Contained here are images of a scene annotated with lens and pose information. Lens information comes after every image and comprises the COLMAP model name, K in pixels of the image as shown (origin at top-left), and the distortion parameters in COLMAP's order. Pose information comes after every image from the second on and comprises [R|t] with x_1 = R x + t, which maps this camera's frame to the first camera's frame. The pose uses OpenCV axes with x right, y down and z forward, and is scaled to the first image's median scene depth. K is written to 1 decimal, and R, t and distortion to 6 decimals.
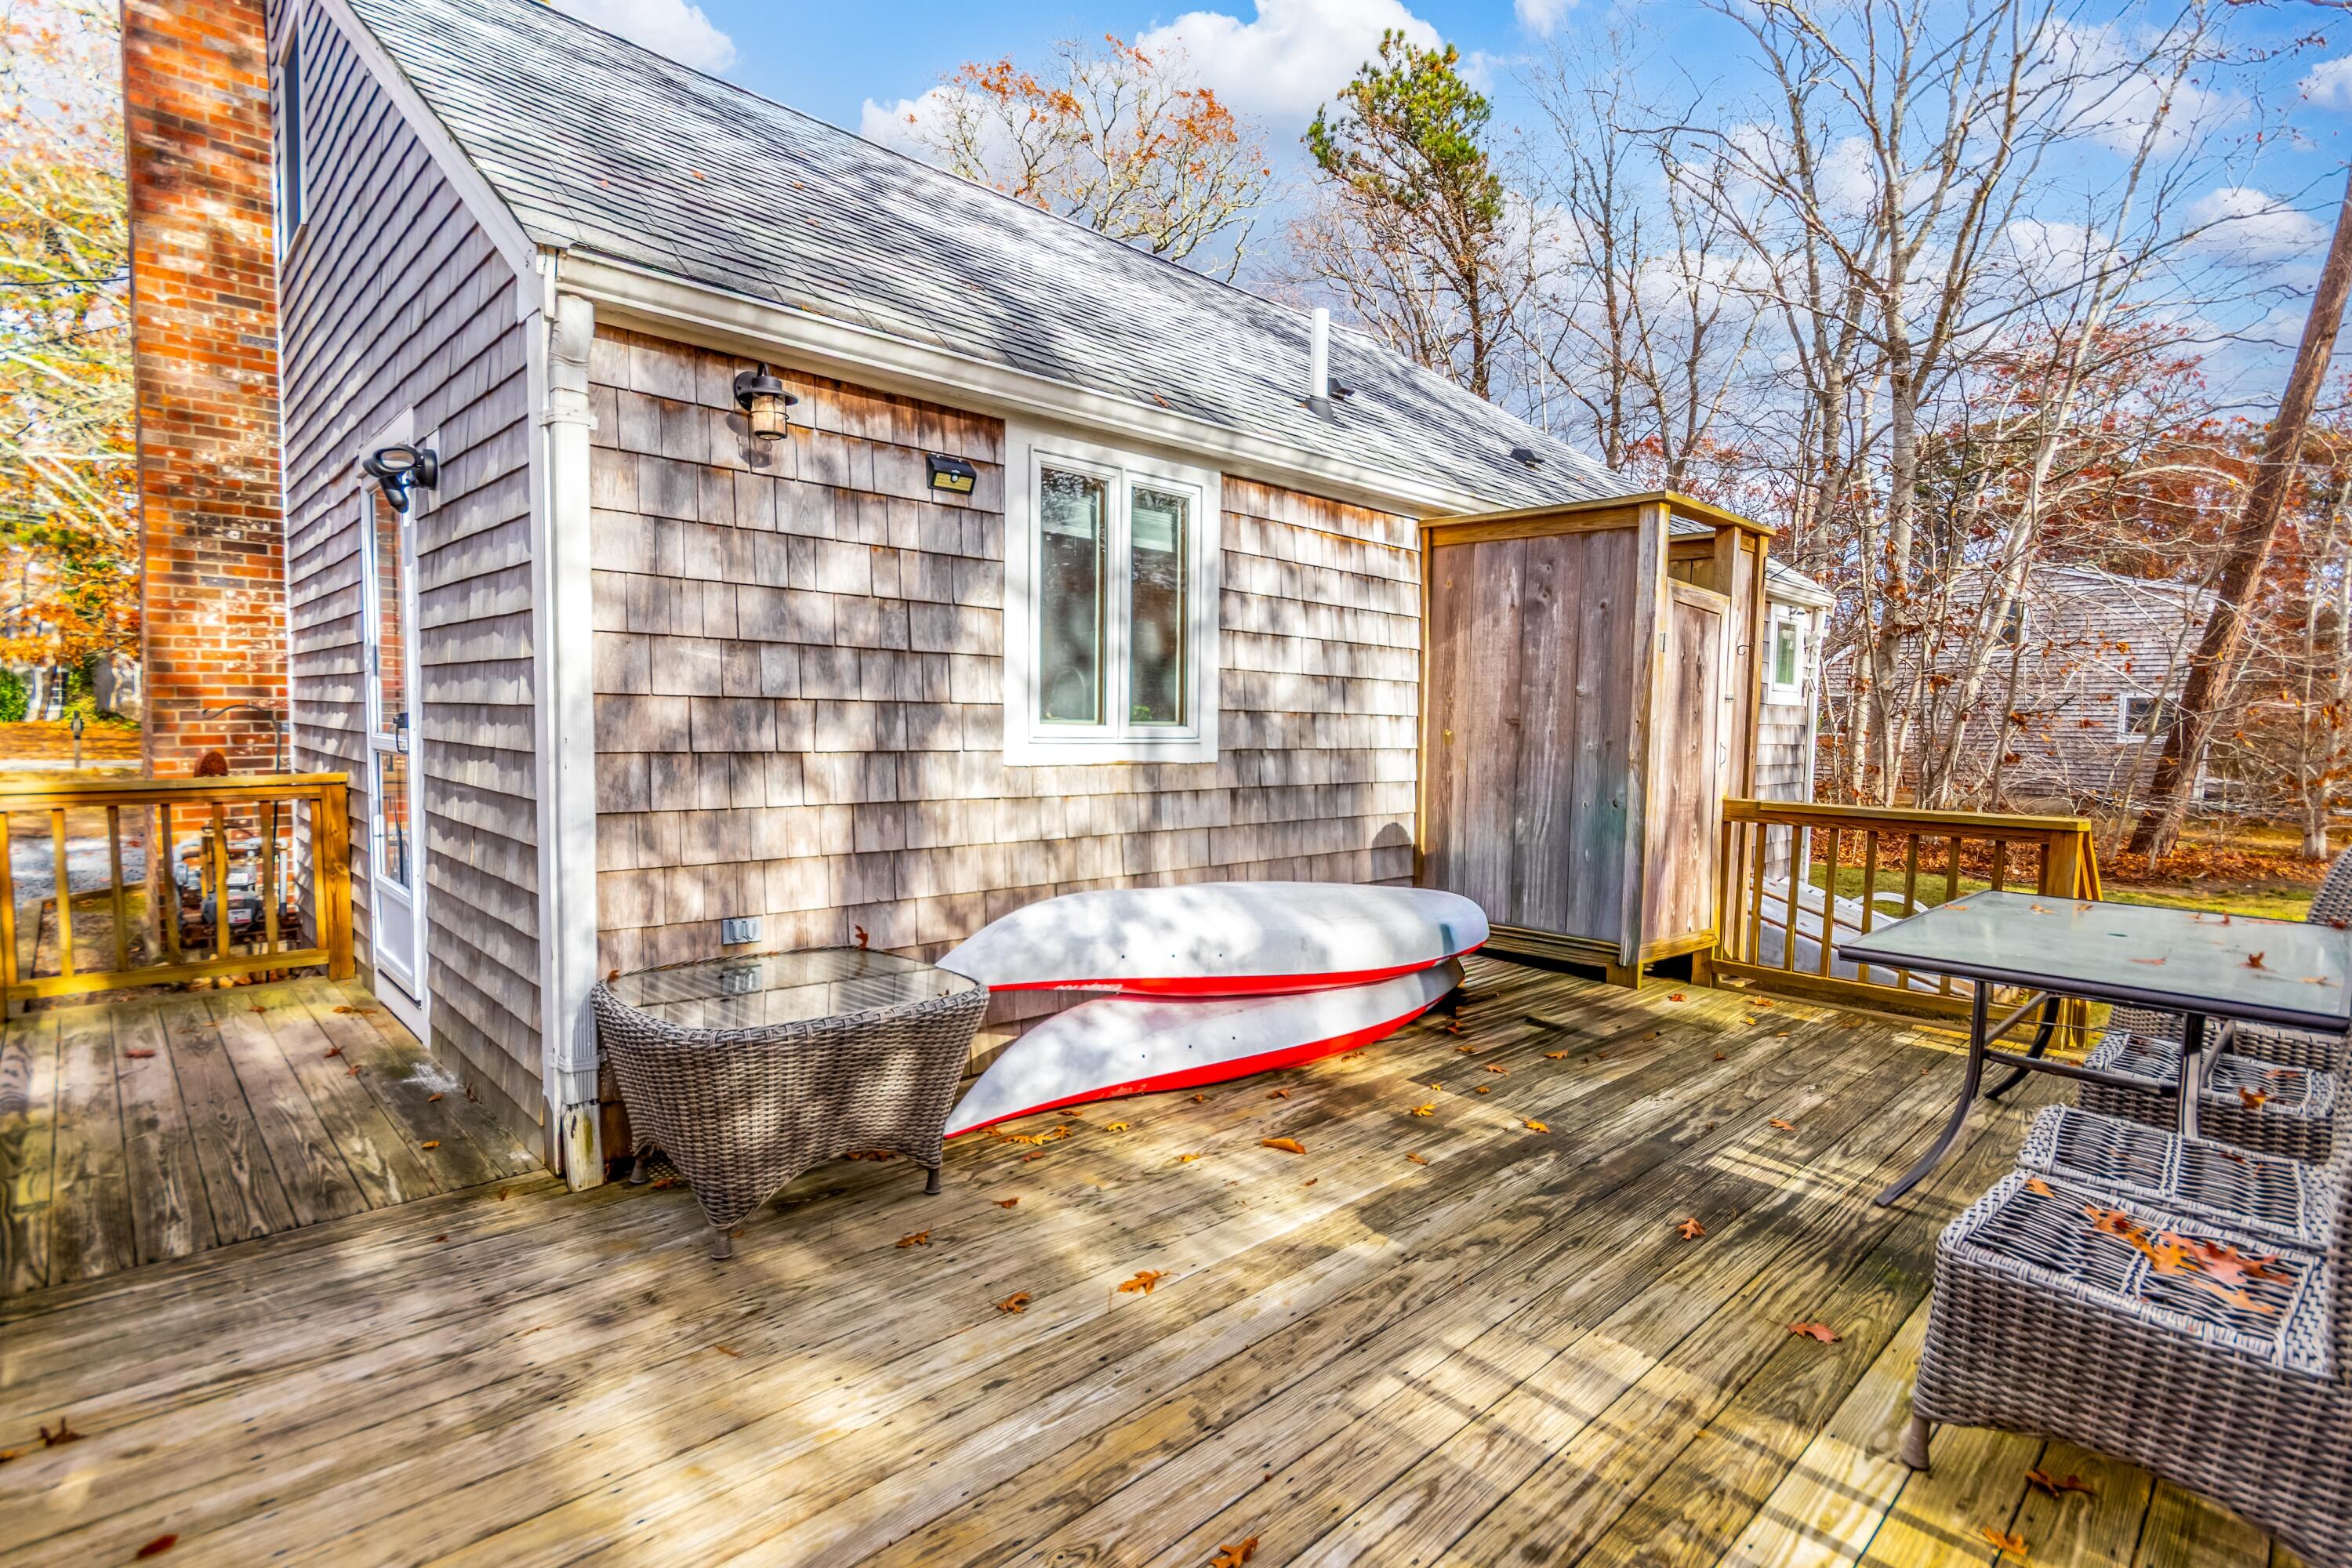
lens RADIAL K [[1152.1, 0, 1176.0], [0, 1152.1, 784.0], [0, 0, 1]] dist [-0.001576, -0.000183]
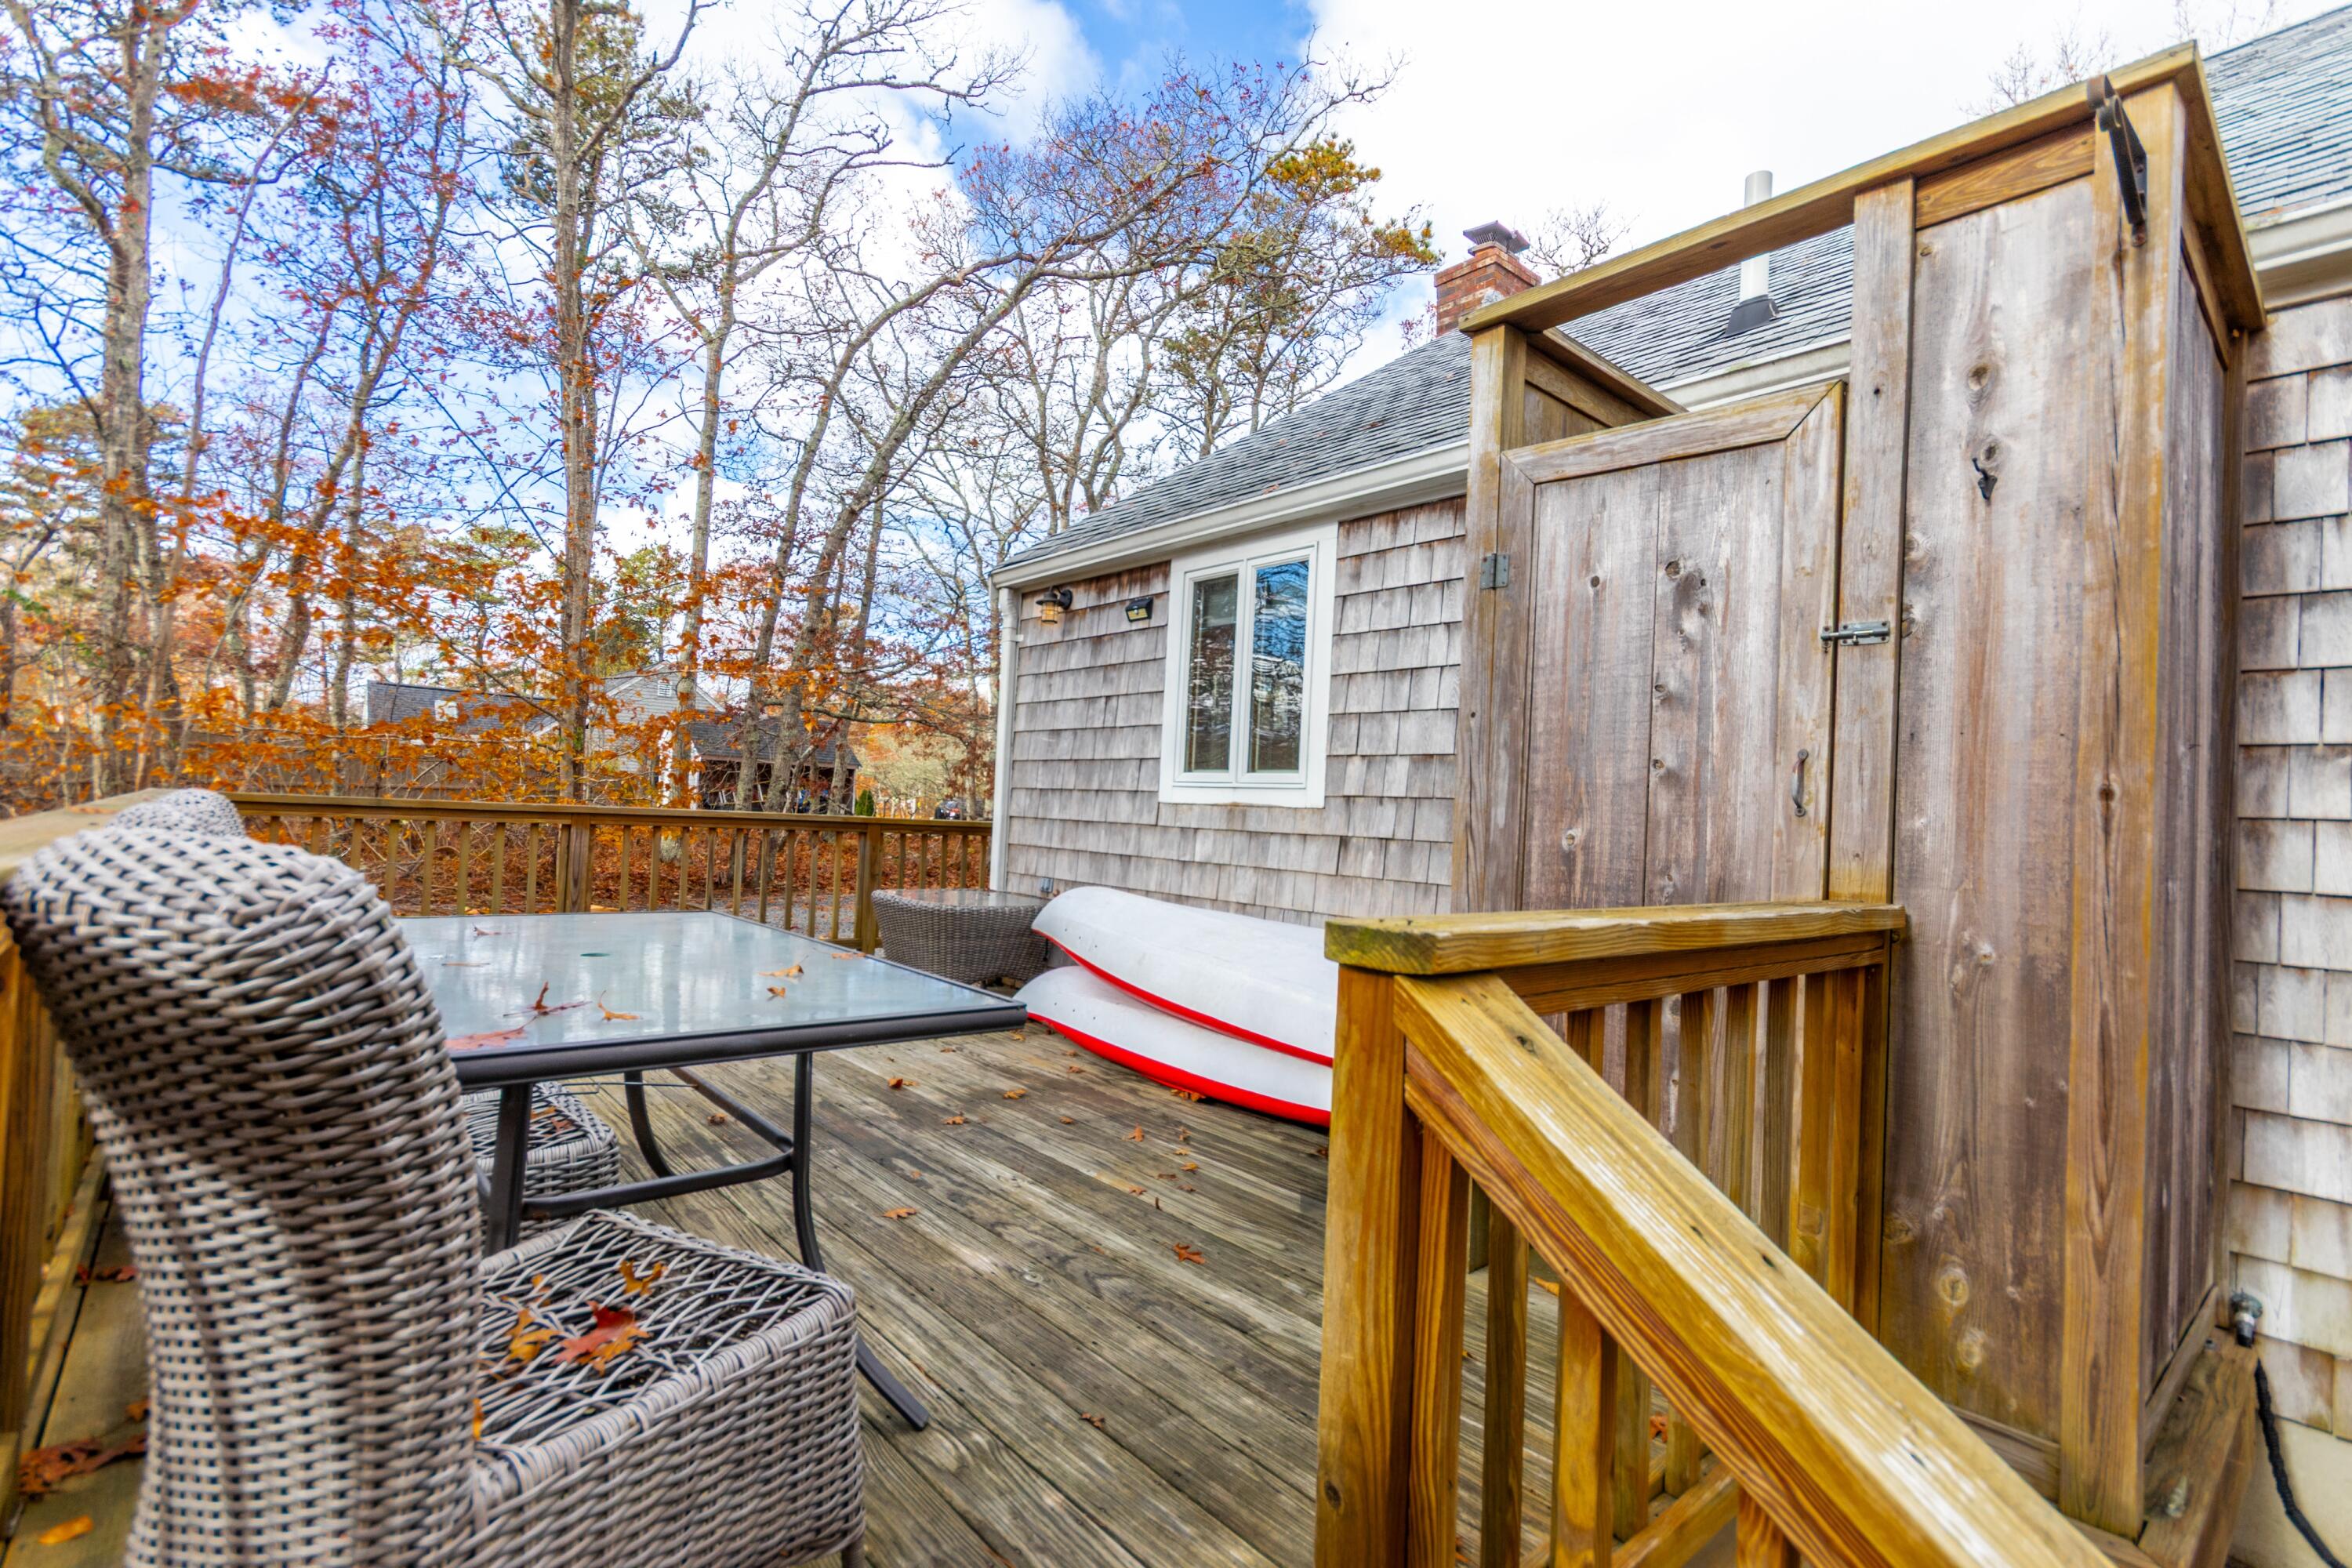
lens RADIAL K [[1087.9, 0, 1176.0], [0, 1087.9, 784.0], [0, 0, 1]] dist [0.001024, 0.000489]
pose [[-0.060297, -0.048288, -0.997012, 1.131543], [-0.103957, 0.993701, -0.041841, 0.014939], [0.992752, 0.101123, -0.064937, 1.074866]]
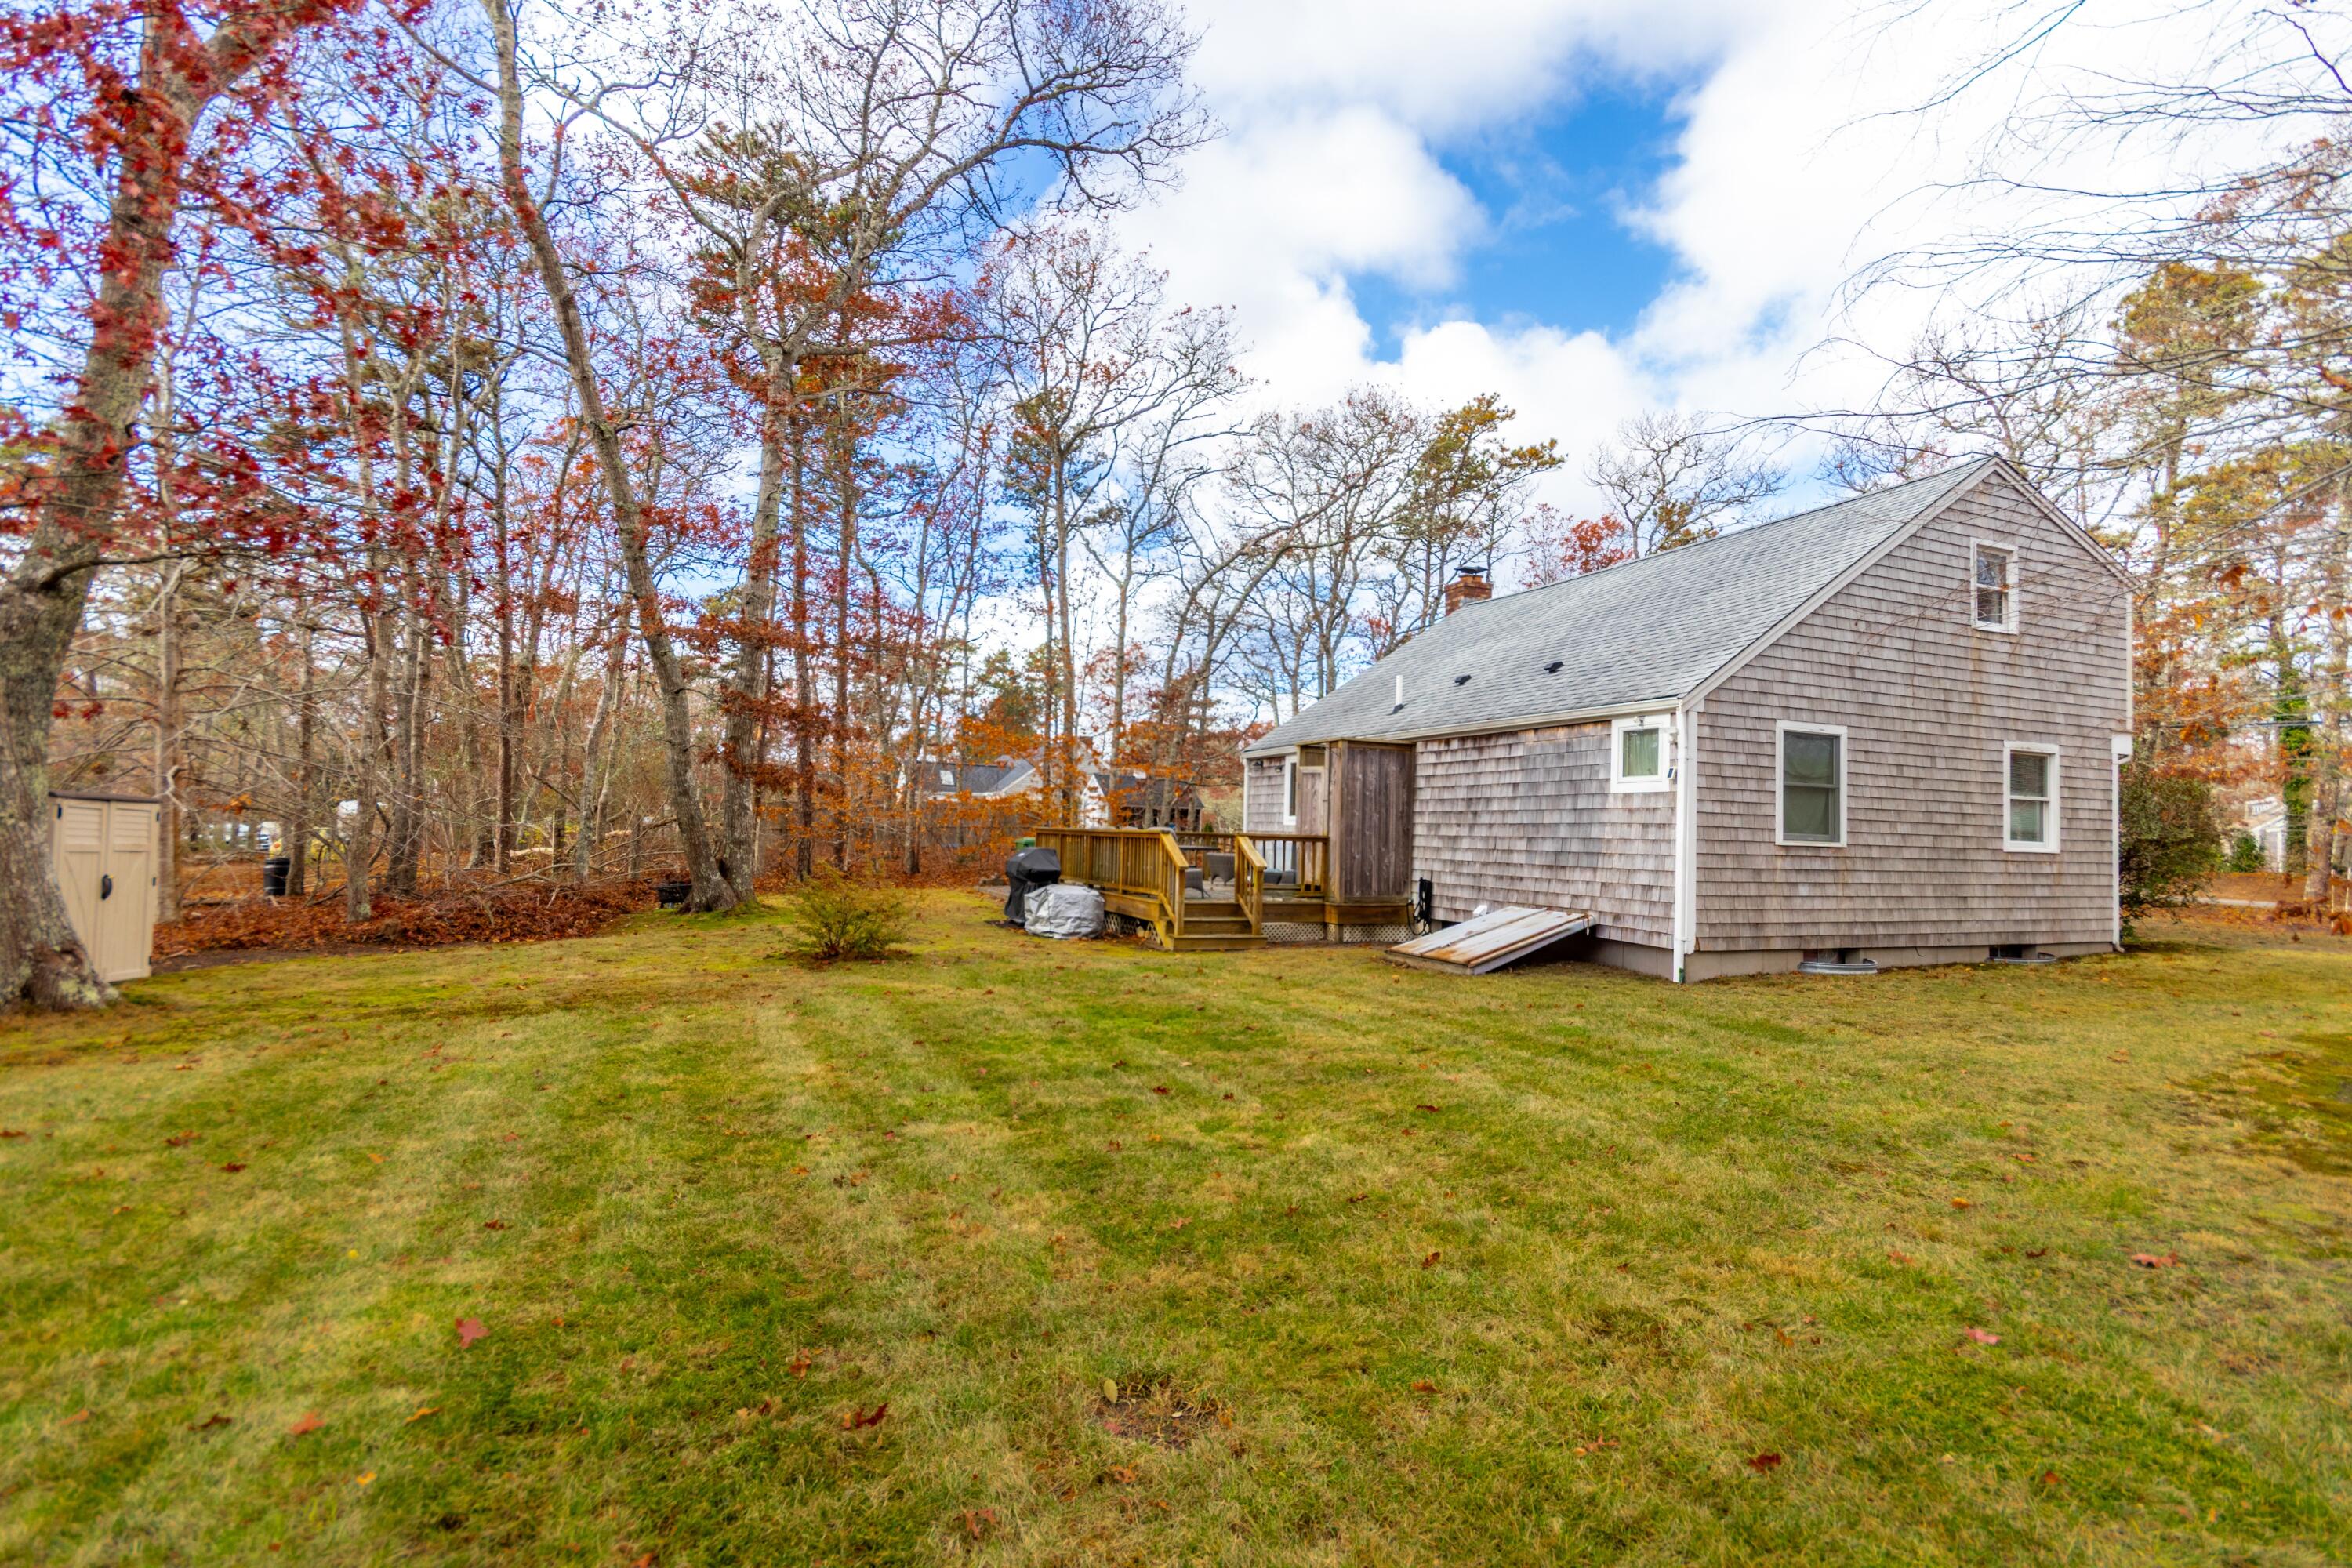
lens RADIAL K [[1087.9, 0, 1176.0], [0, 1087.9, 784.0], [0, 0, 1]] dist [0.001024, 0.000489]
pose [[-0.362808, -0.065326, -0.929571, 4.257481], [-0.080984, 0.995976, -0.038385, 0.026407], [0.928338, 0.061354, -0.366639, 2.209292]]
